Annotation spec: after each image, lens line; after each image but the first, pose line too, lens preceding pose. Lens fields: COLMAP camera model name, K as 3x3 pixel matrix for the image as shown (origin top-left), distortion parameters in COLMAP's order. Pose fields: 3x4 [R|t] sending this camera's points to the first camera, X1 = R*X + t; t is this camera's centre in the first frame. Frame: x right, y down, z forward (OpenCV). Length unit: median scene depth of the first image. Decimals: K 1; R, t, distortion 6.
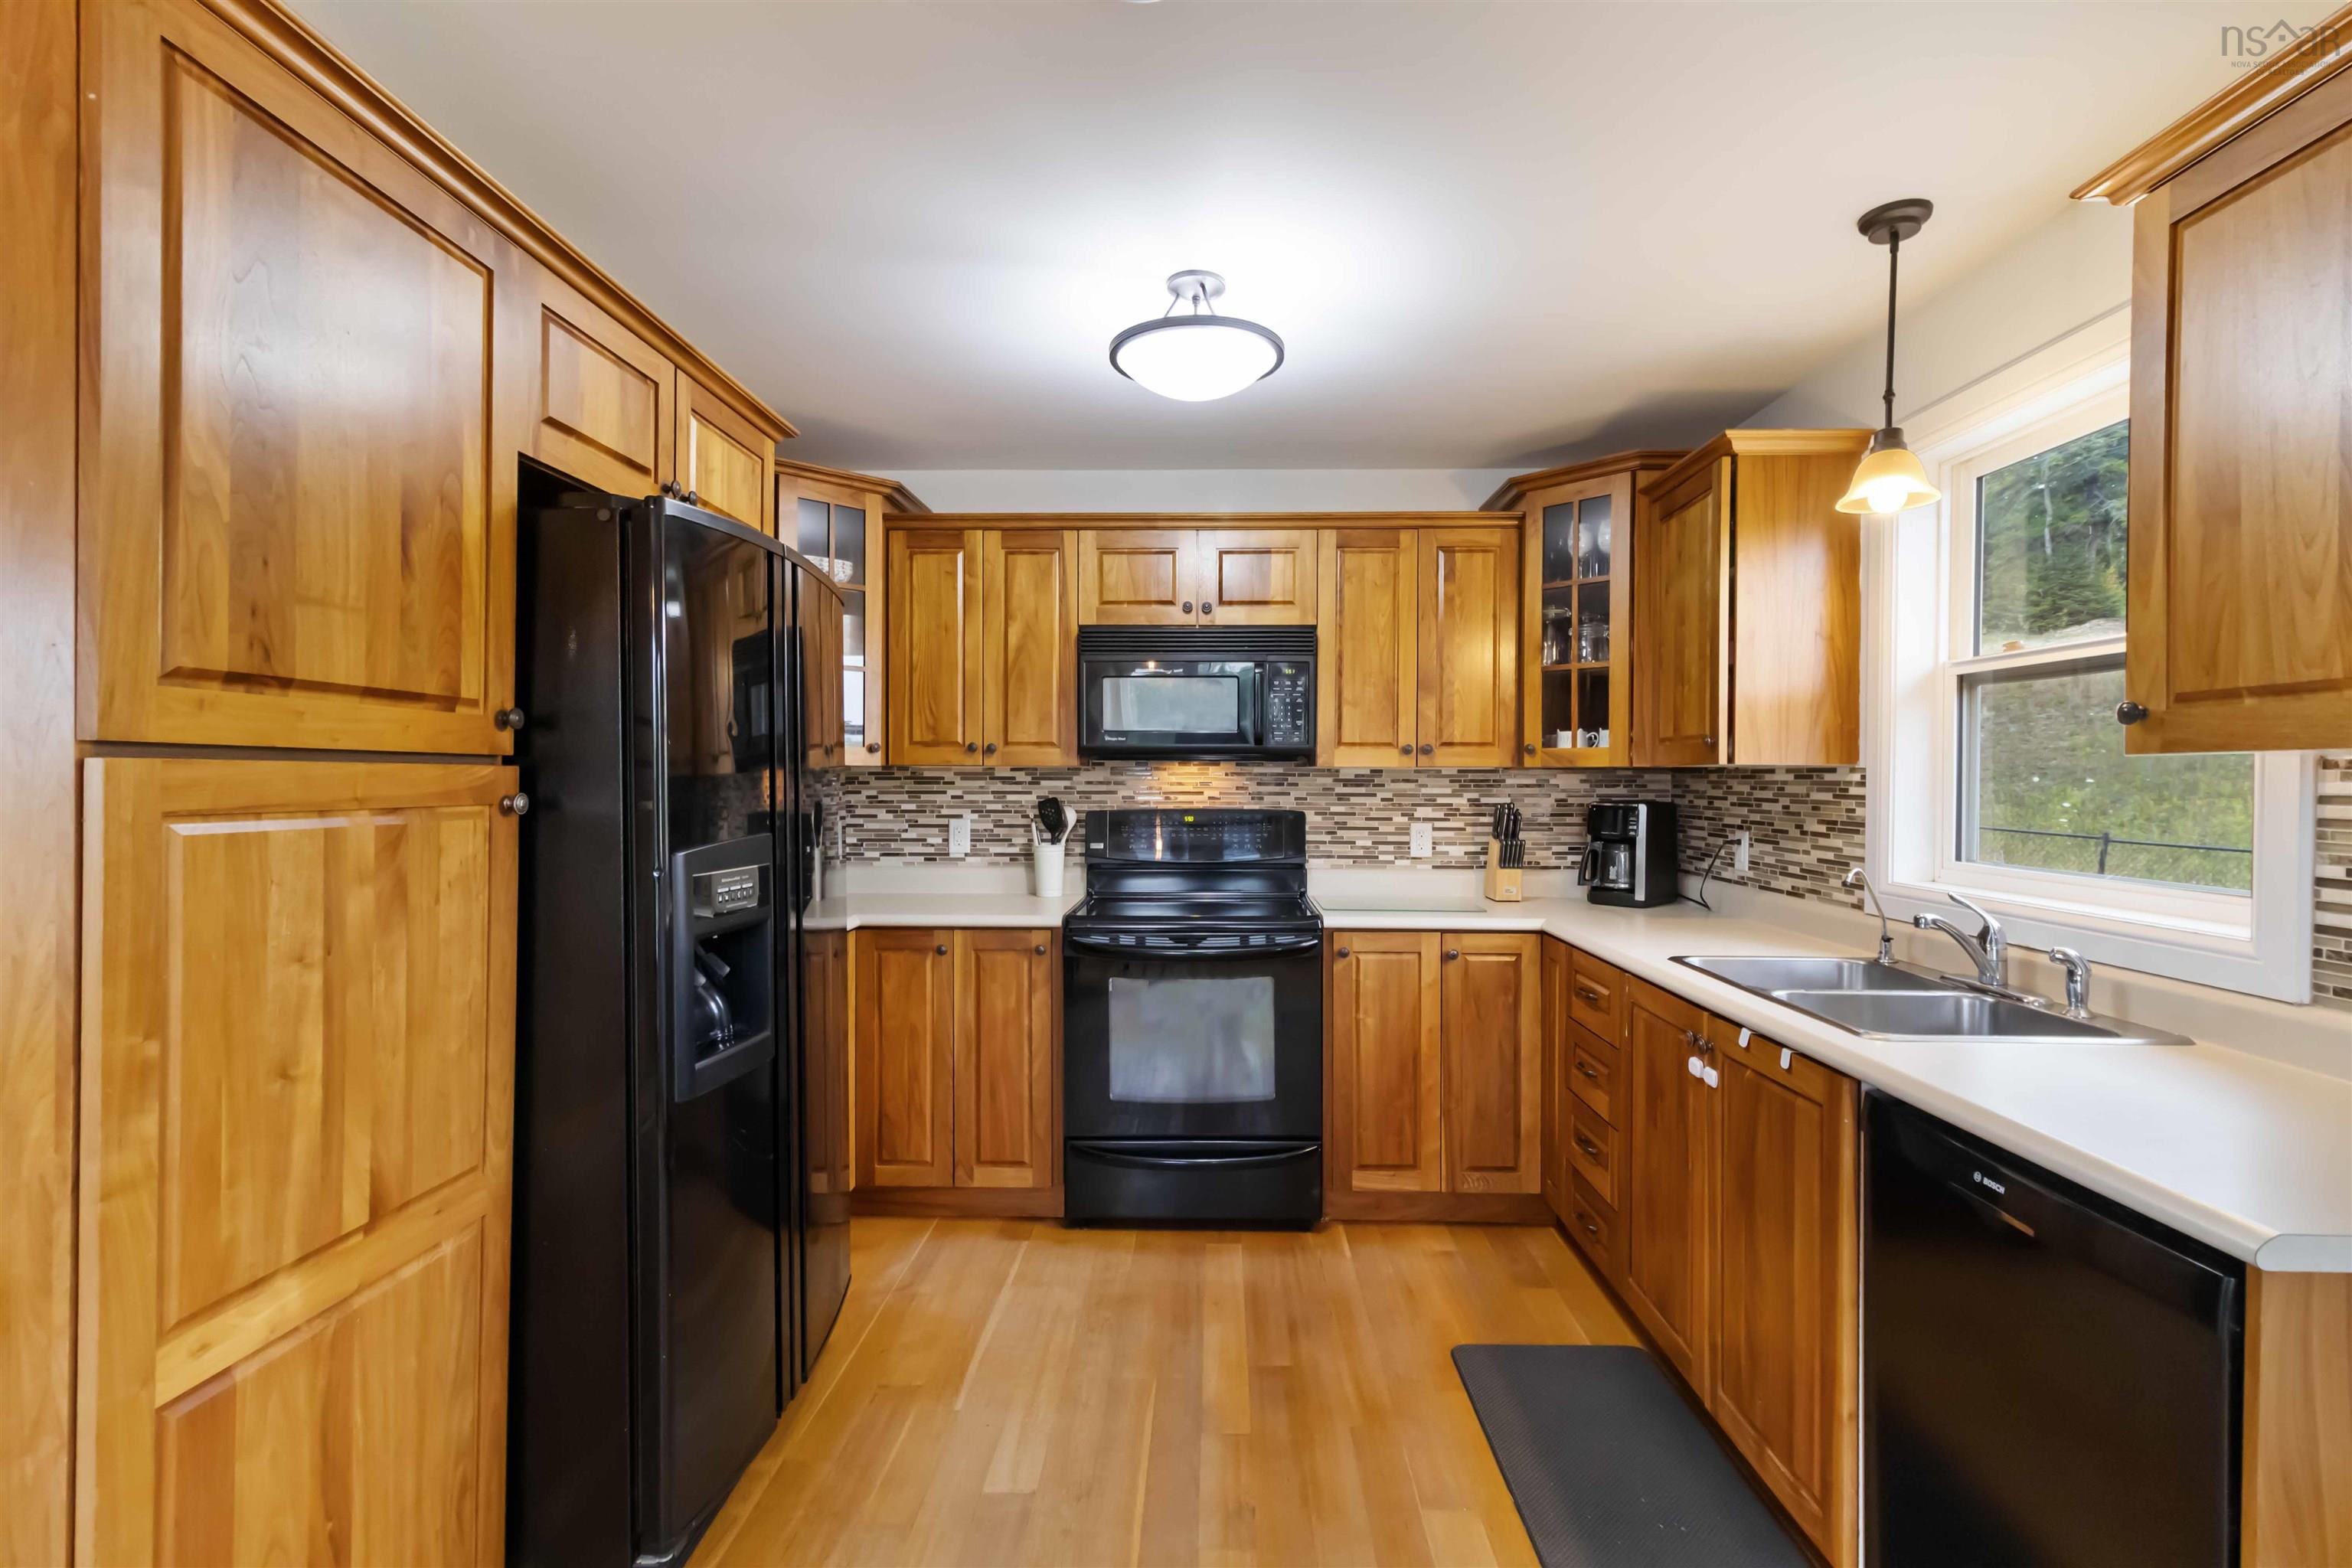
lens RADIAL K [[1097.3, 0, 1184.8], [0, 1097.3, 776.8], [0, 0, 1]] dist [0.001791, 0.000421]
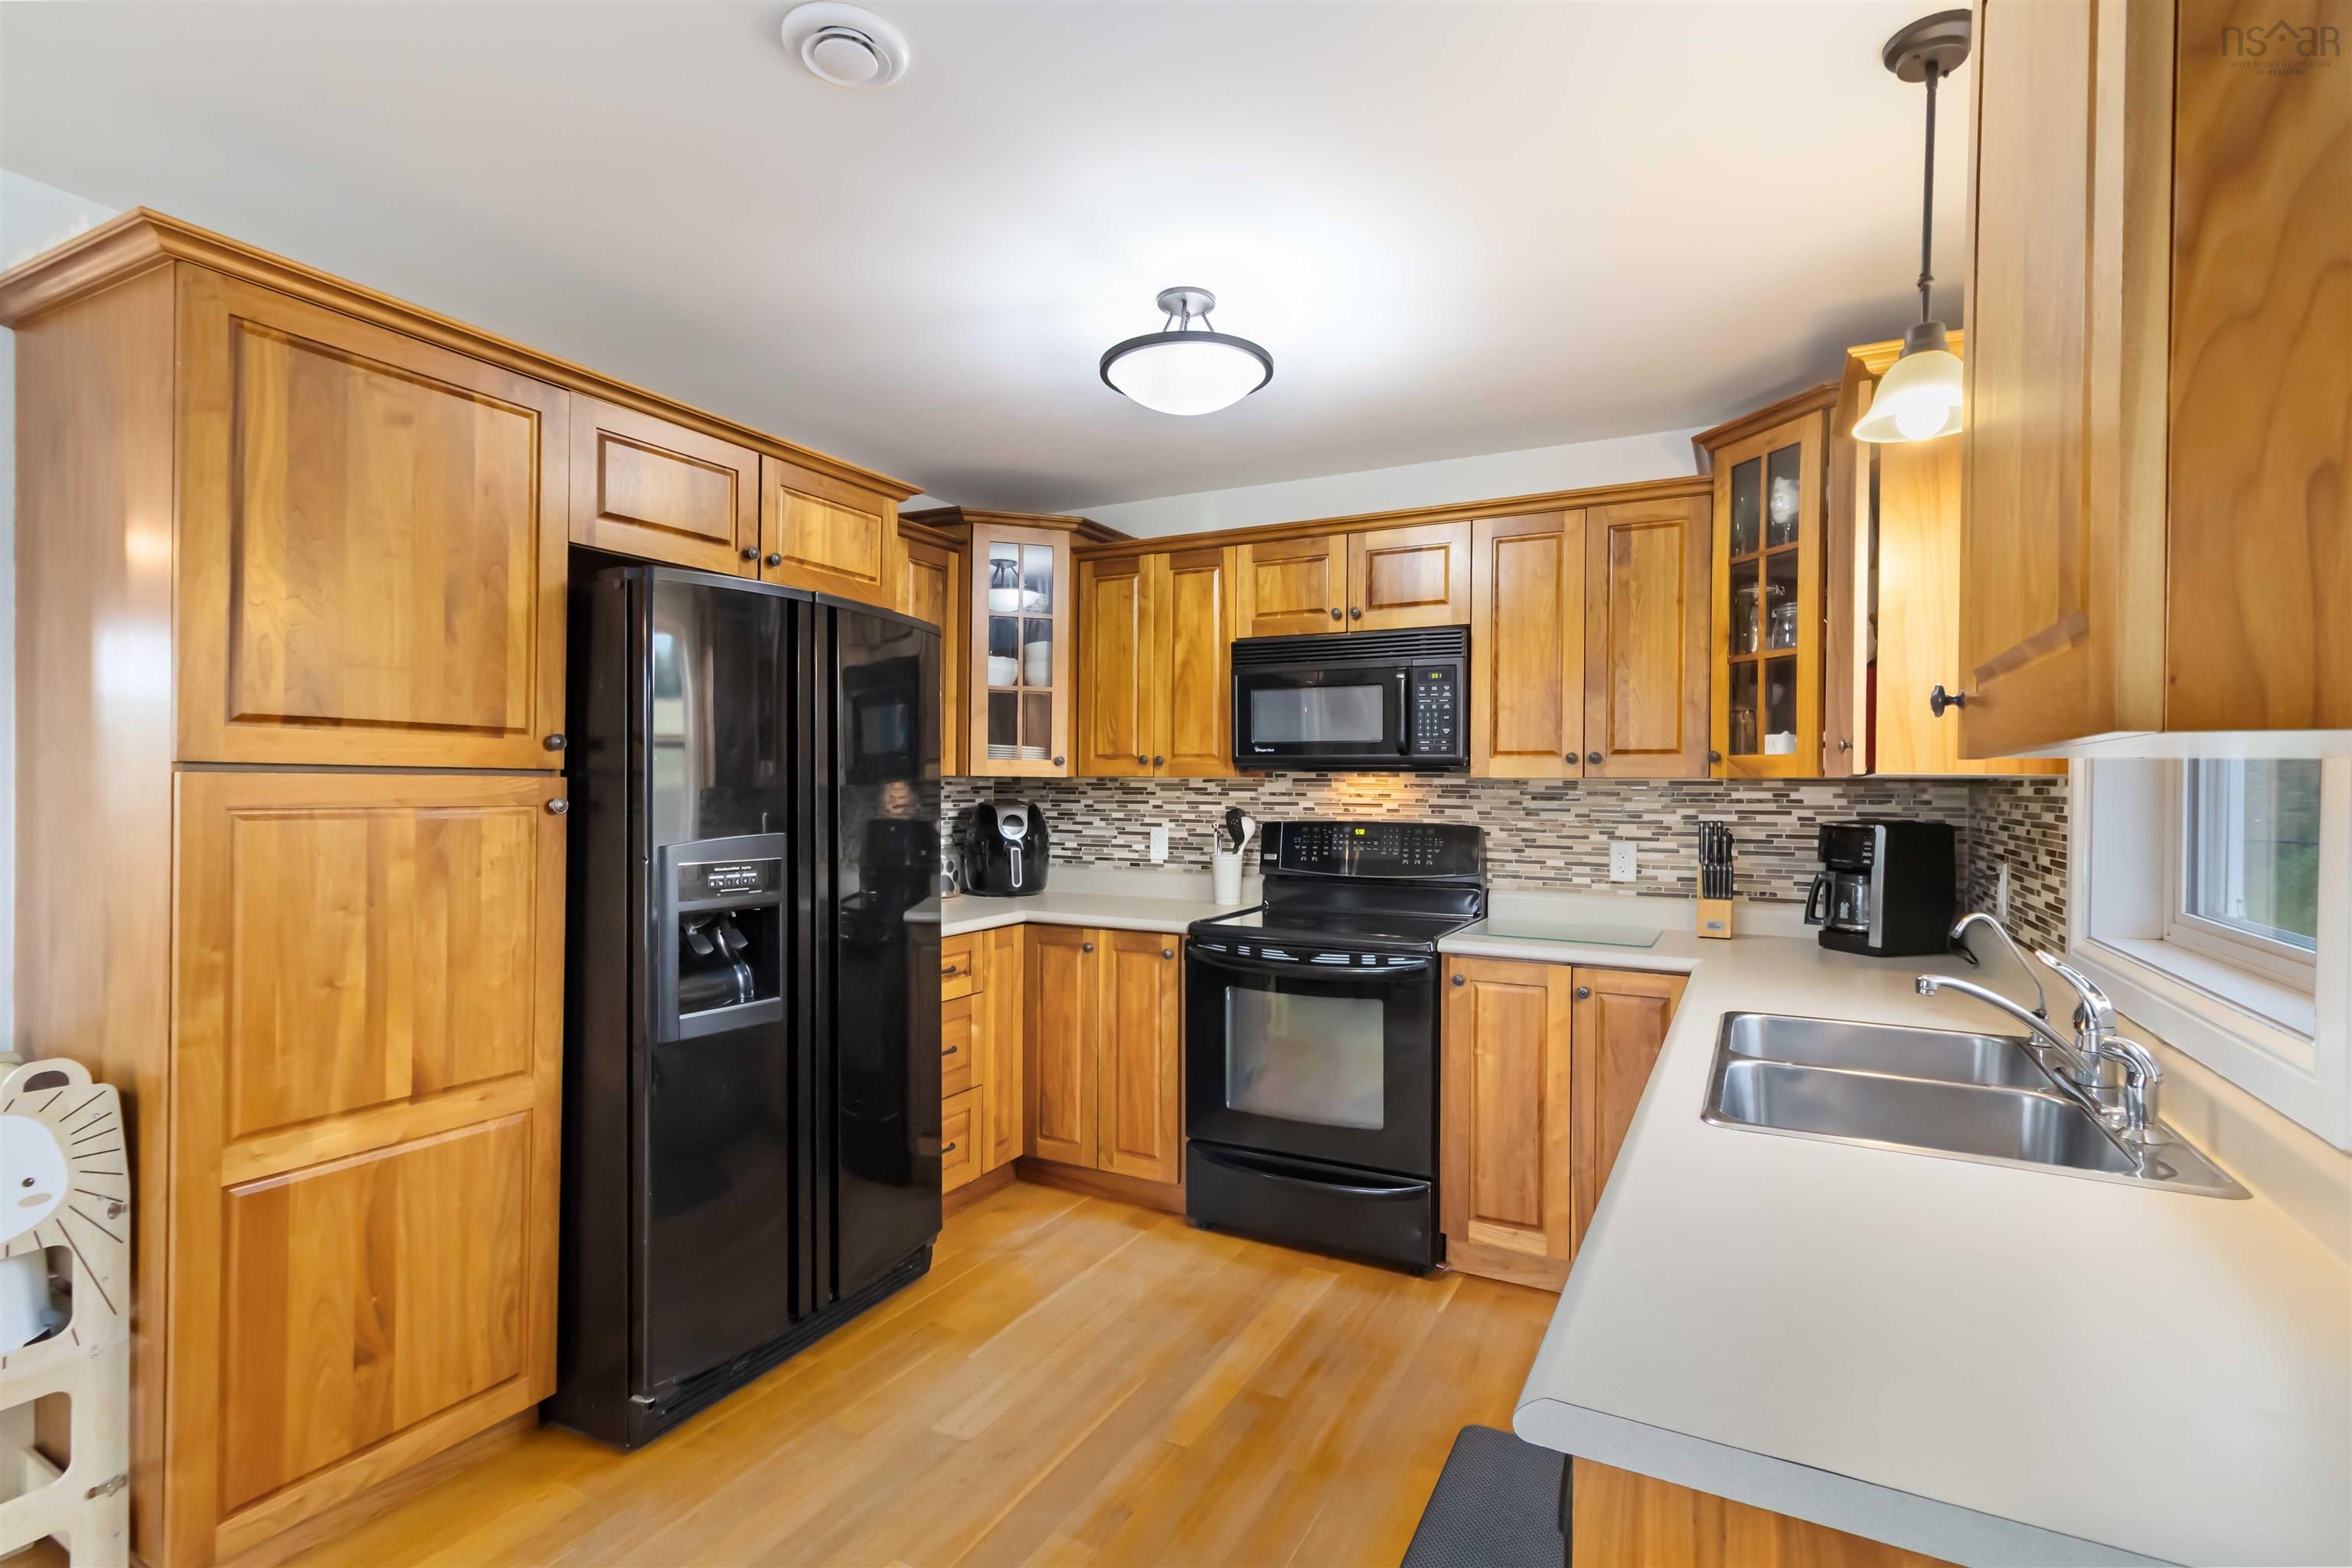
lens RADIAL K [[1104.1, 0, 1176.0], [0, 1104.1, 784.0], [0, 0, 1]] dist [0.001730, 0.000344]
pose [[0.895059, 0.002318, -0.445942, 0.339303], [-0.004014, 0.999988, -0.002858, -0.000415], [0.445930, 0.004347, 0.895057, 0.065784]]
